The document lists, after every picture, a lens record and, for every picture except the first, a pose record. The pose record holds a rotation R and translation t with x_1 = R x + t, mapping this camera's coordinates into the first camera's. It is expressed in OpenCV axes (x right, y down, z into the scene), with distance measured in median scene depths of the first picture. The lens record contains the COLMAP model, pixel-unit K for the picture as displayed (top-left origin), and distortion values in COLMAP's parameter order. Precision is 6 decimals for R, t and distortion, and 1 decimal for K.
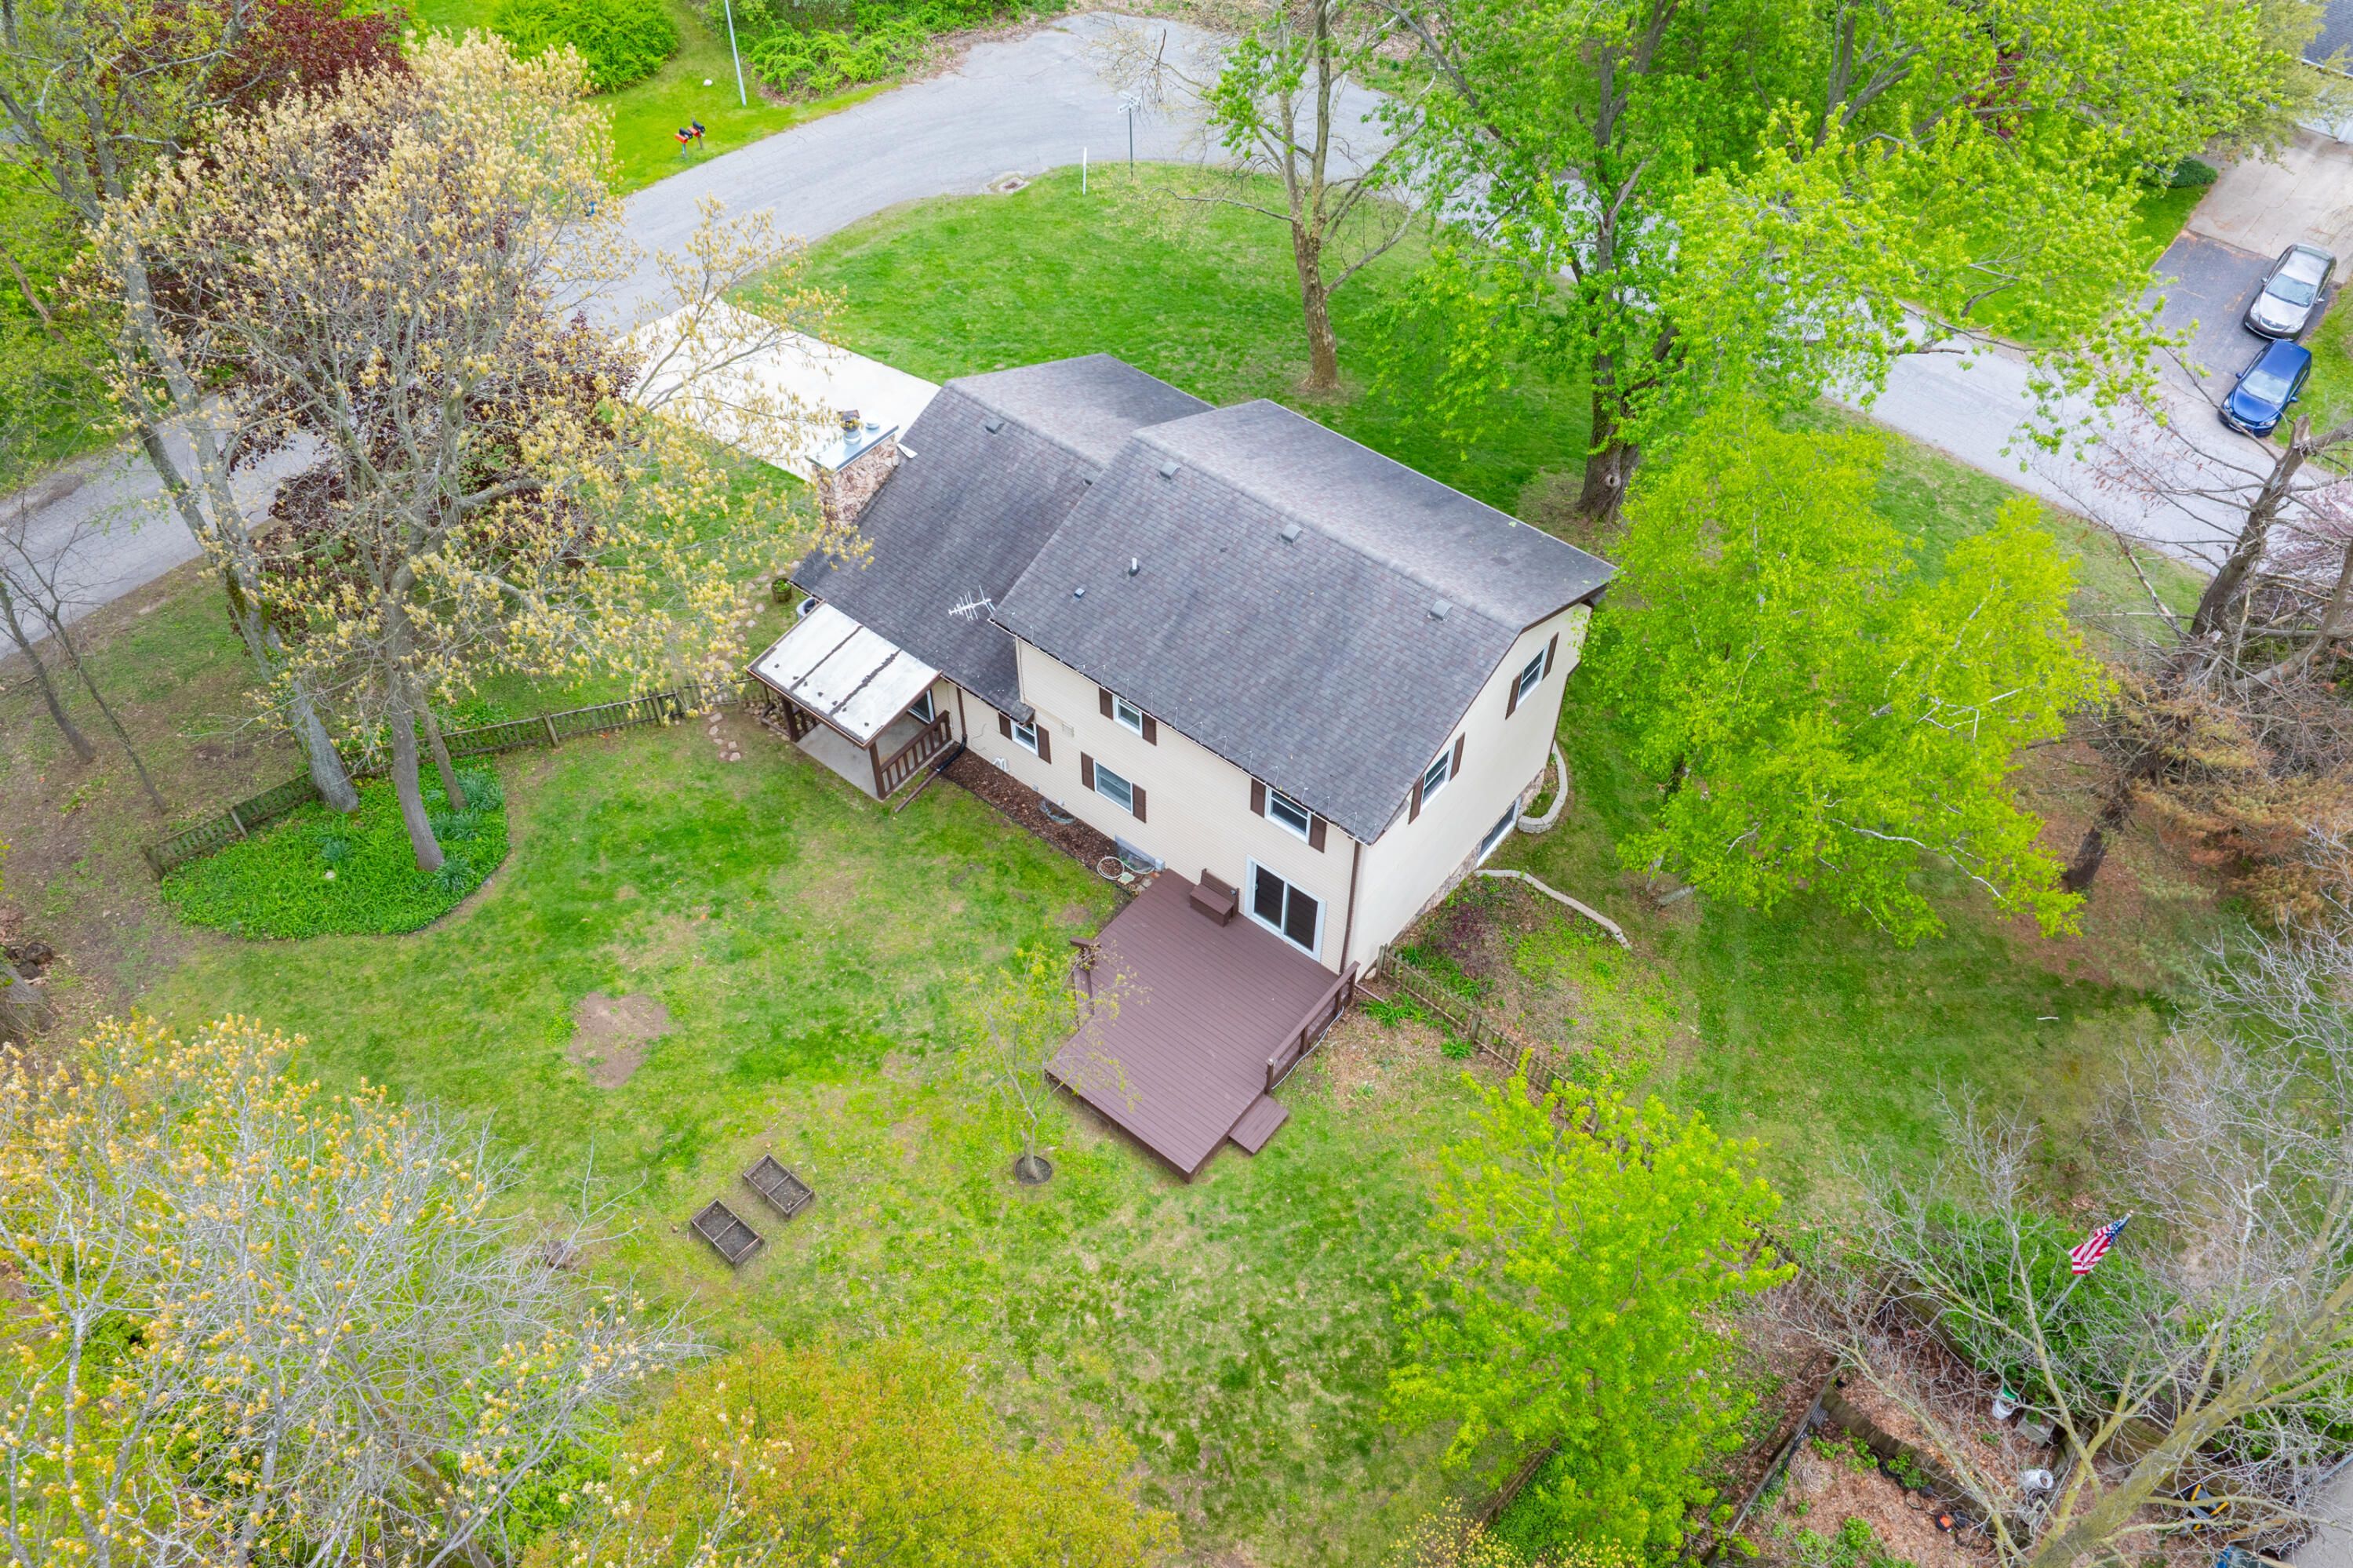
lens RADIAL K [[1732.0, 0, 1213.7], [0, 1732.0, 769.9], [0, 0, 1]] dist [-0.006053, -0.072253]
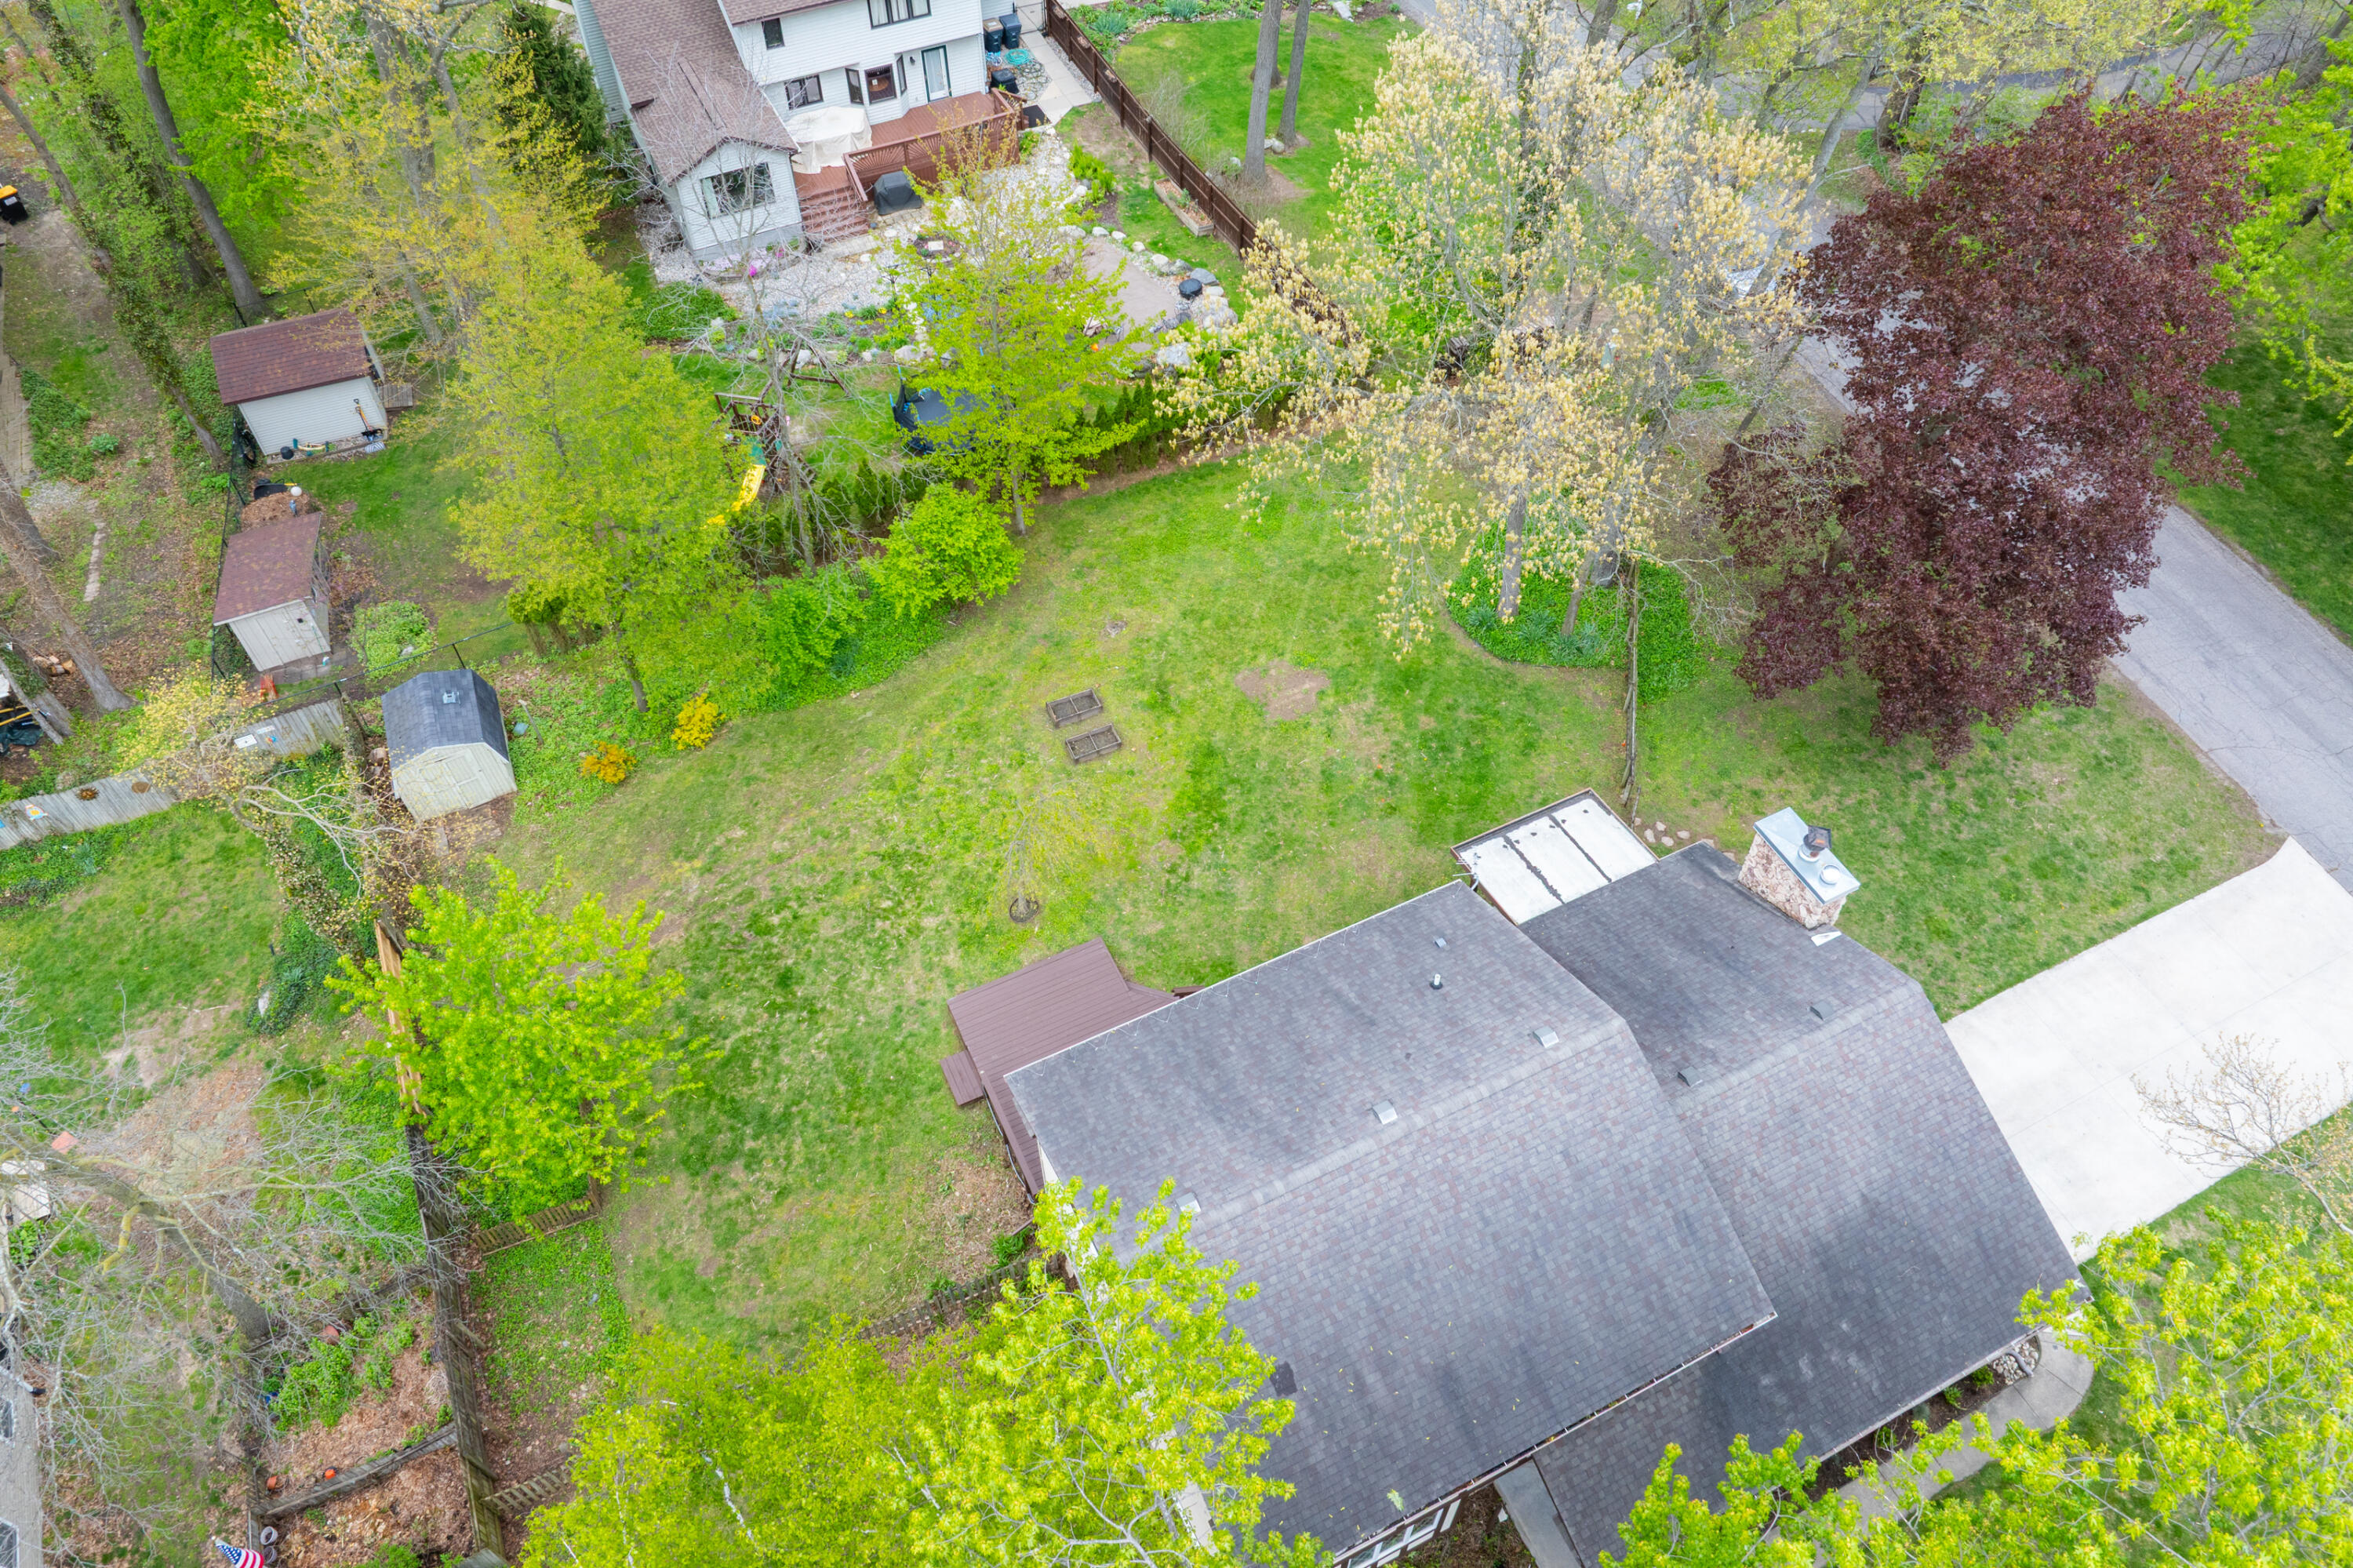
lens RADIAL K [[1668.8, 0, 1189.3], [0, 1668.8, 681.8], [0, 0, 1]] dist [-0.037062, -0.003517]
pose [[-0.439197, 0.660084, -0.609422, 0.432676], [-0.676756, 0.203050, 0.707653, -0.676104], [0.590853, 0.723229, 0.357537, 0.525083]]
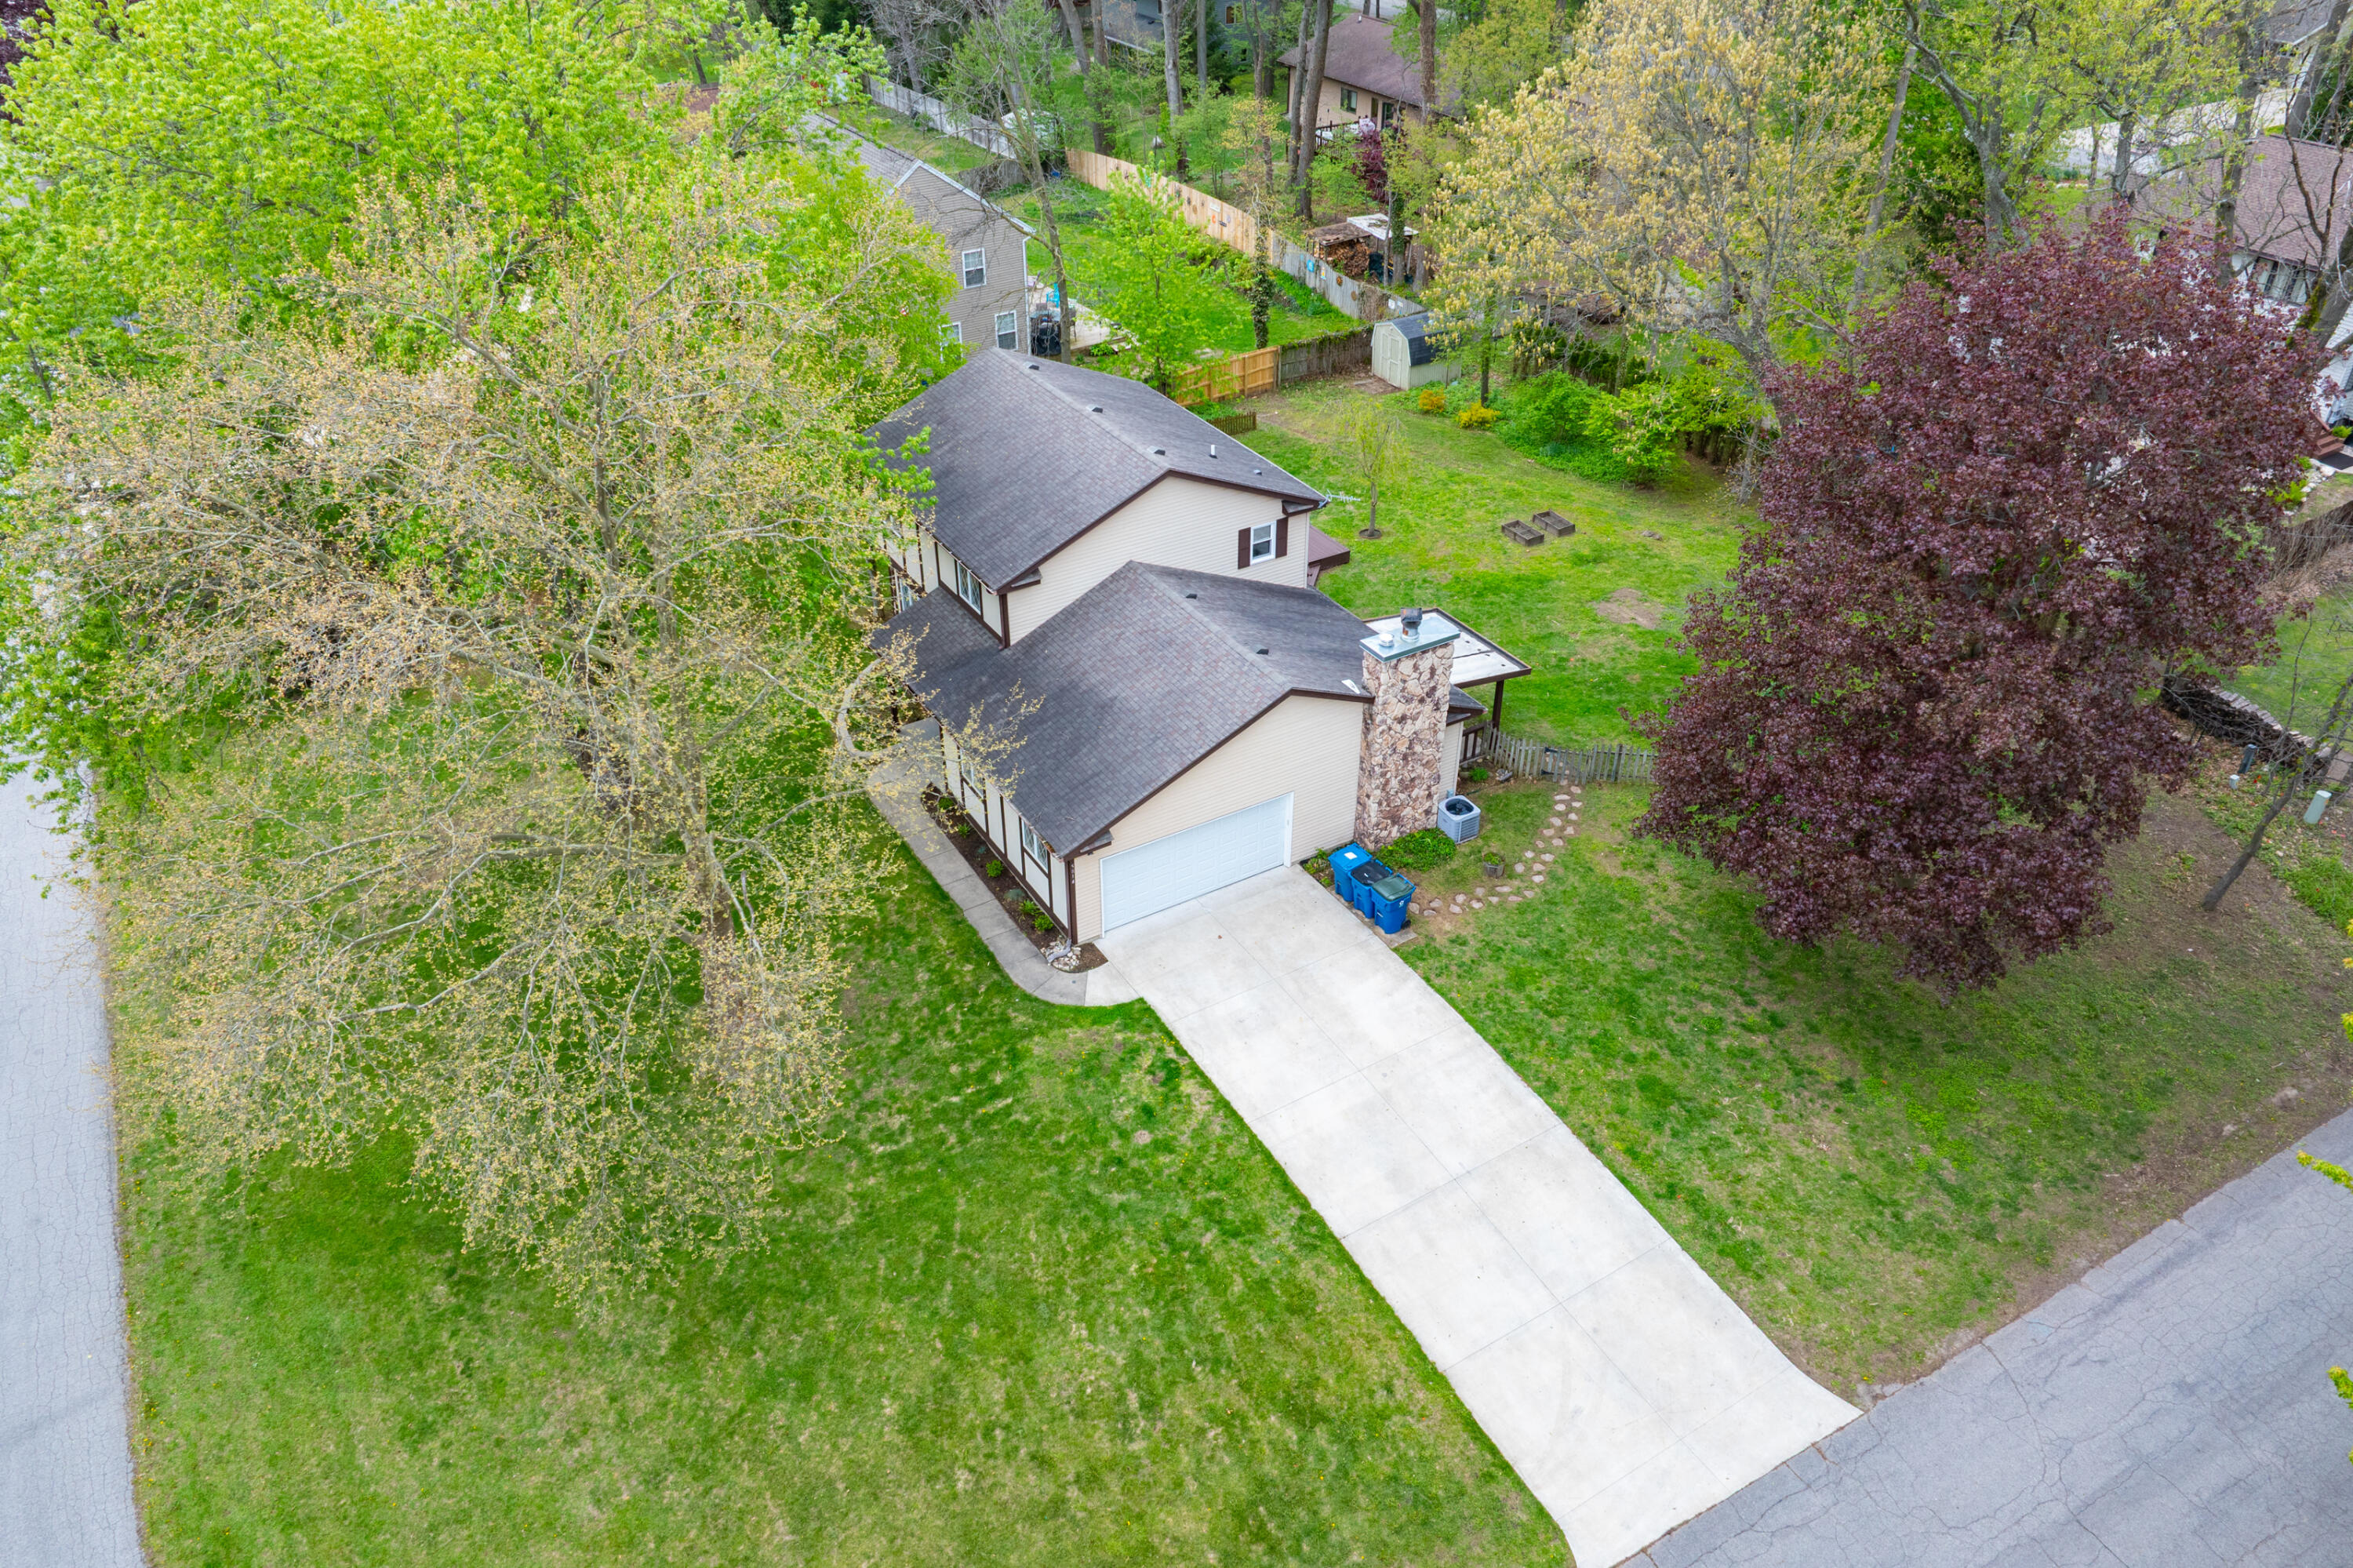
lens RADIAL K [[1665.1, 0, 1176.5], [0, 1665.1, 784.0], [0, 0, 1]] dist [-0.001878, -0.111671]
pose [[-0.933201, -0.217517, 0.286046, -0.427029], [0.260501, 0.138837, 0.955439, -1.268251], [-0.247538, 0.966132, -0.072900, 1.355525]]
